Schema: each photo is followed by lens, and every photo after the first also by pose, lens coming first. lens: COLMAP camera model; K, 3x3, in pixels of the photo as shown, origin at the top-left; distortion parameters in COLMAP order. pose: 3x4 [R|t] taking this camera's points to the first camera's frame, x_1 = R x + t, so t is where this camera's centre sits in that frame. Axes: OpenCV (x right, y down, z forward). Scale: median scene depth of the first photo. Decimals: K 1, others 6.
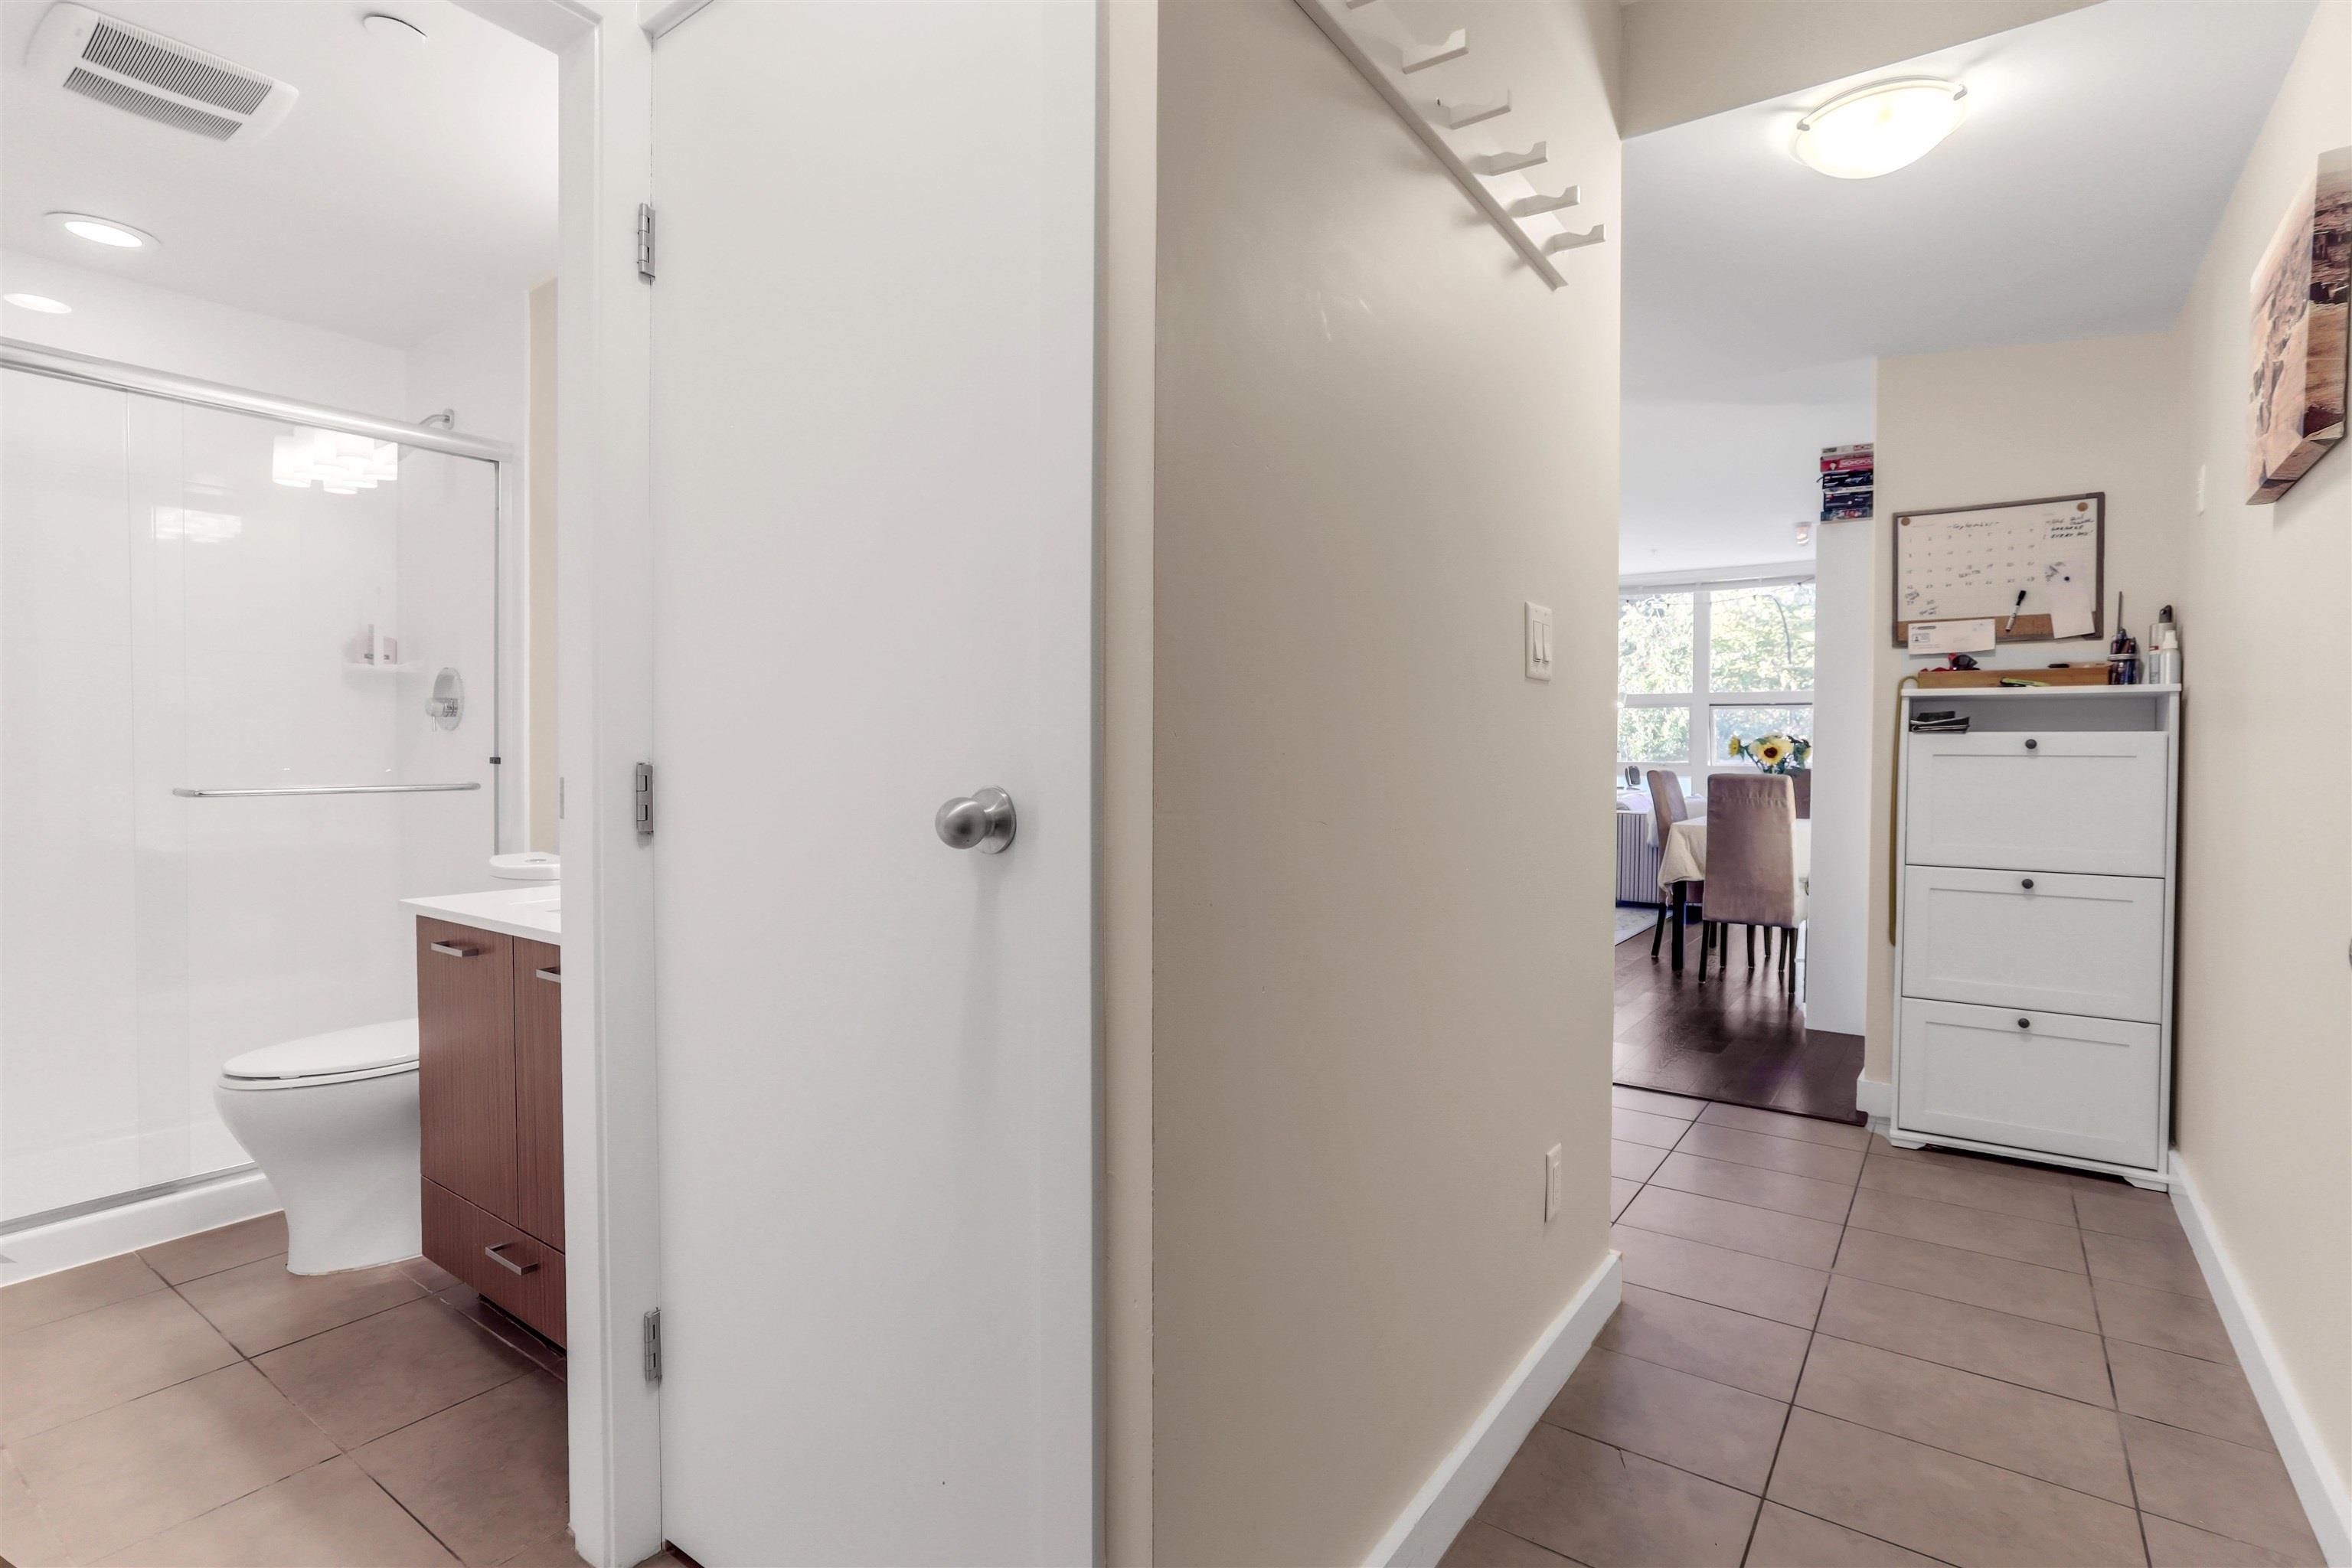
lens RADIAL K [[1153.3, 0, 1172.4], [0, 1153.3, 795.7], [0, 0, 1]] dist [-0.047825, 0.032211]
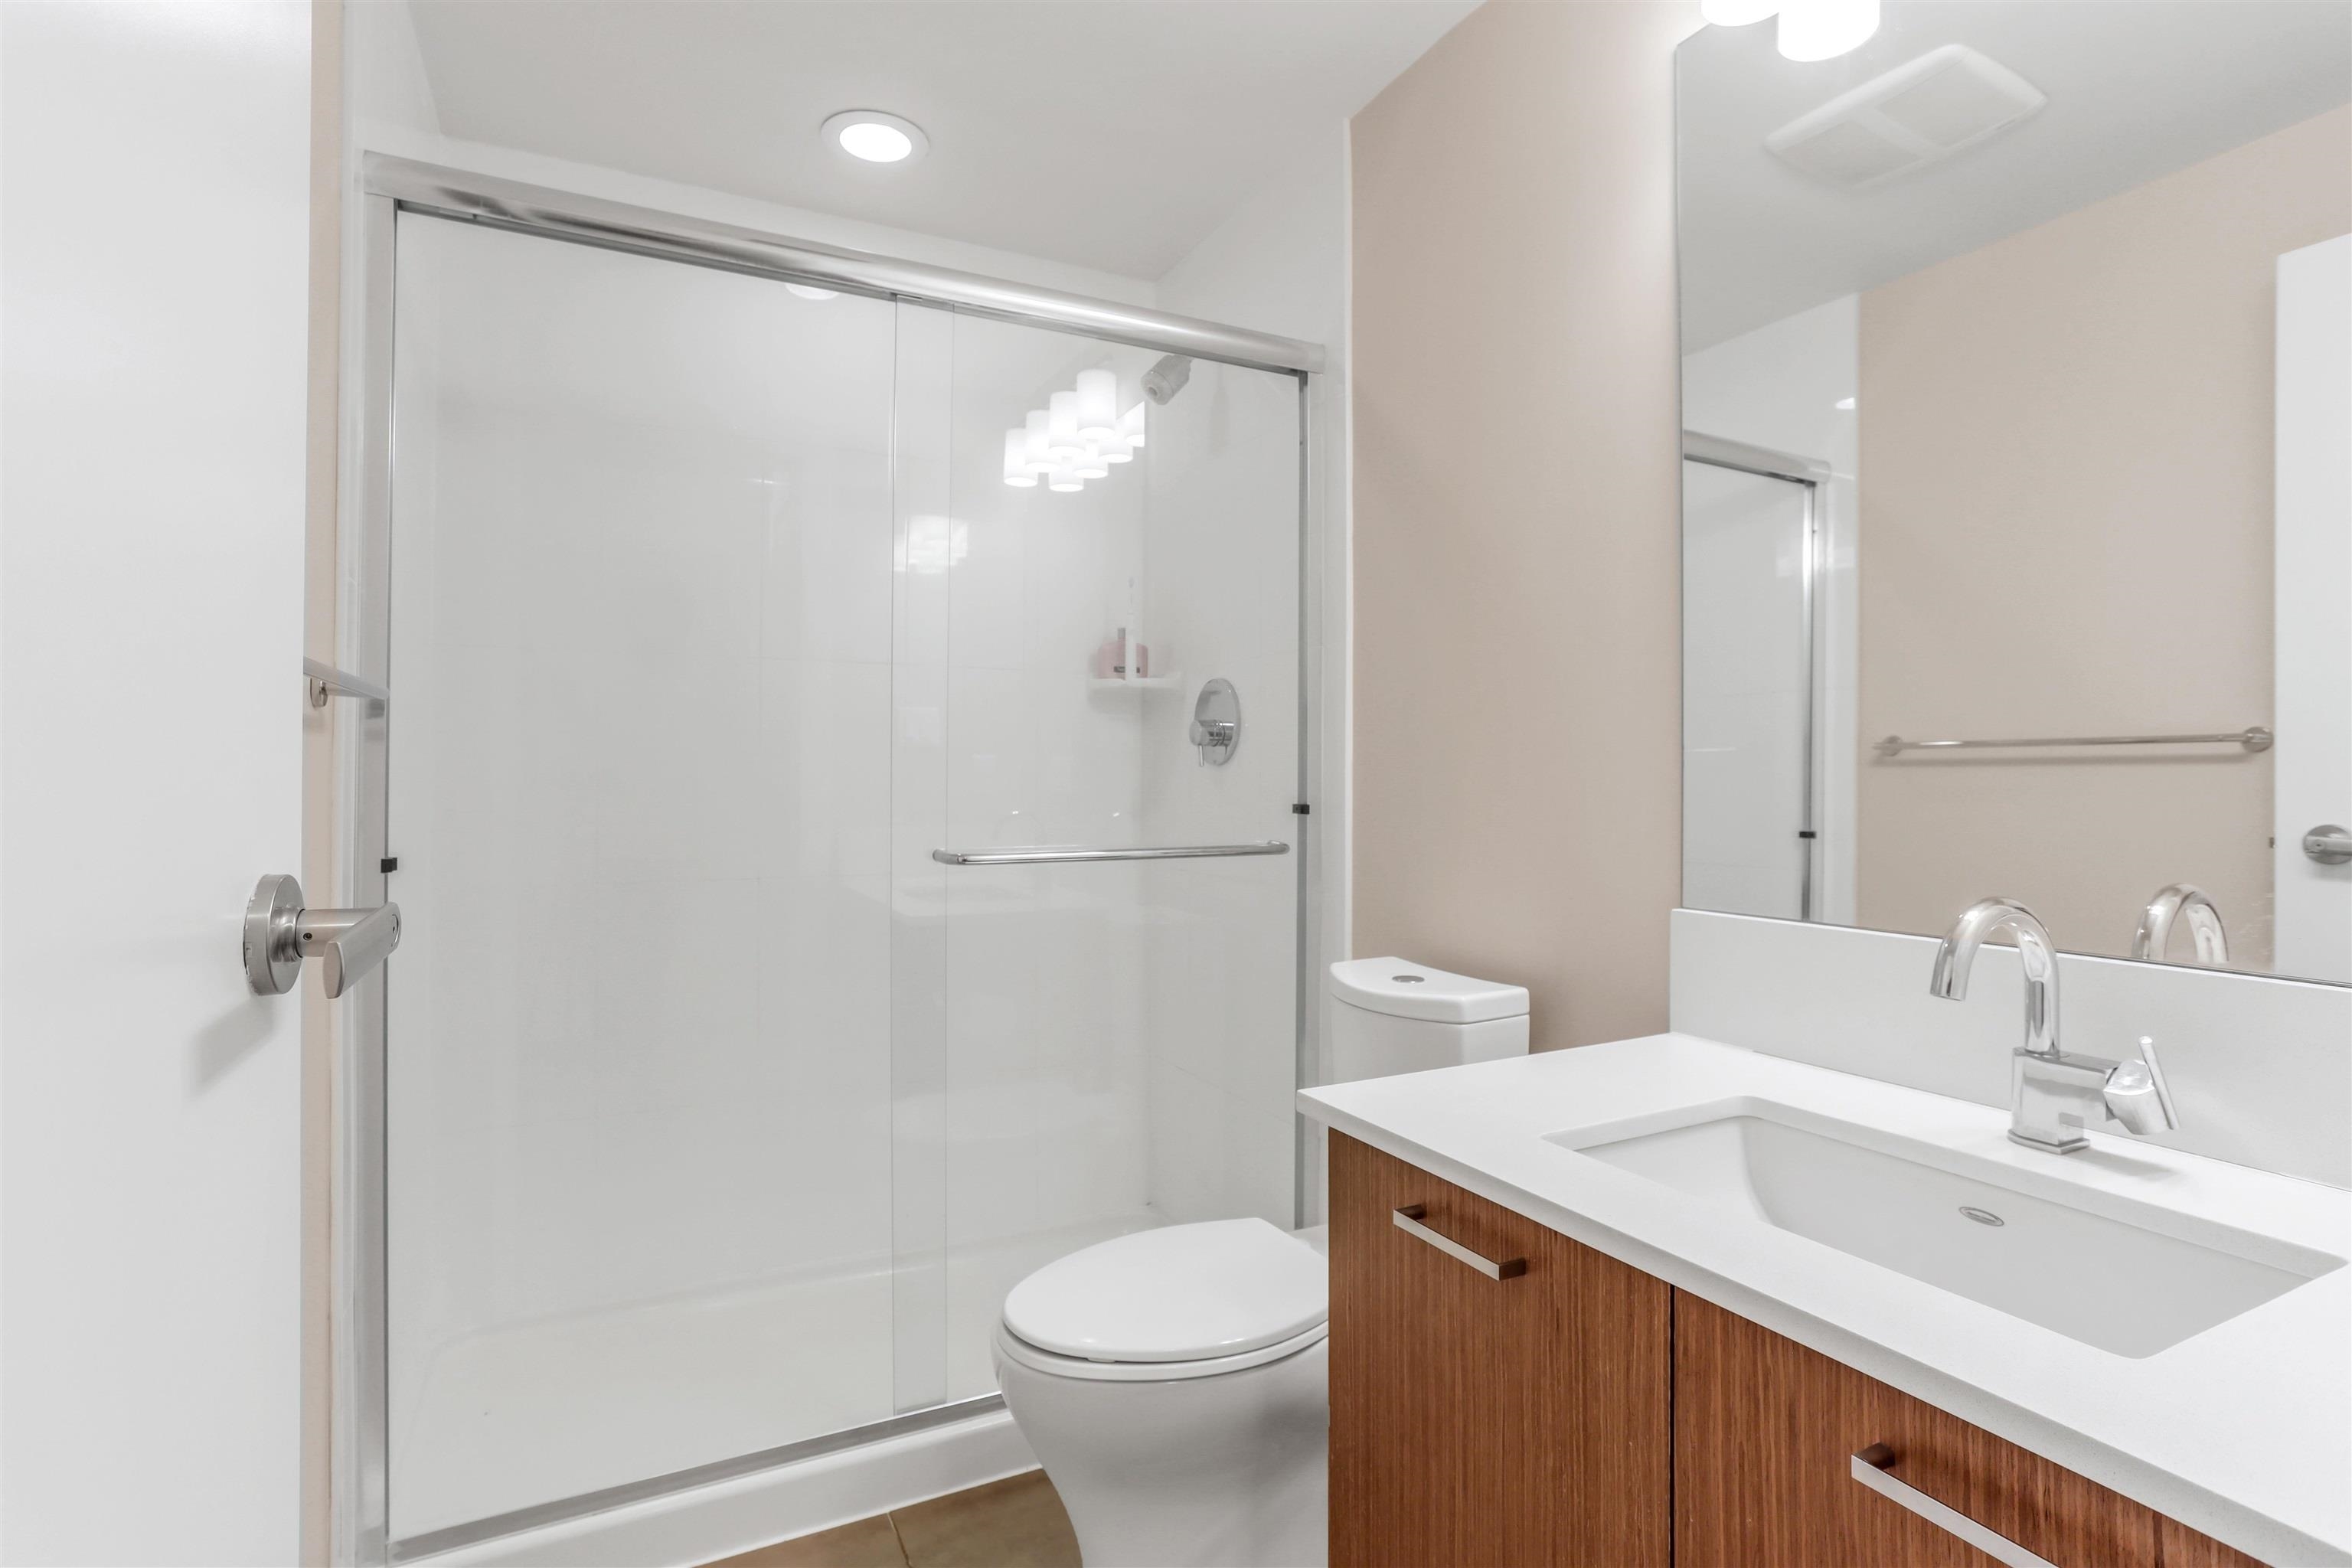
lens RADIAL K [[1153.3, 0, 1172.4], [0, 1153.3, 795.7], [0, 0, 1]] dist [-0.047825, 0.032211]
pose [[0.888377, 0.005547, -0.459081, -0.343672], [-0.017931, 0.999583, -0.022622, -0.021564], [0.458764, 0.028328, 0.888107, 0.352516]]
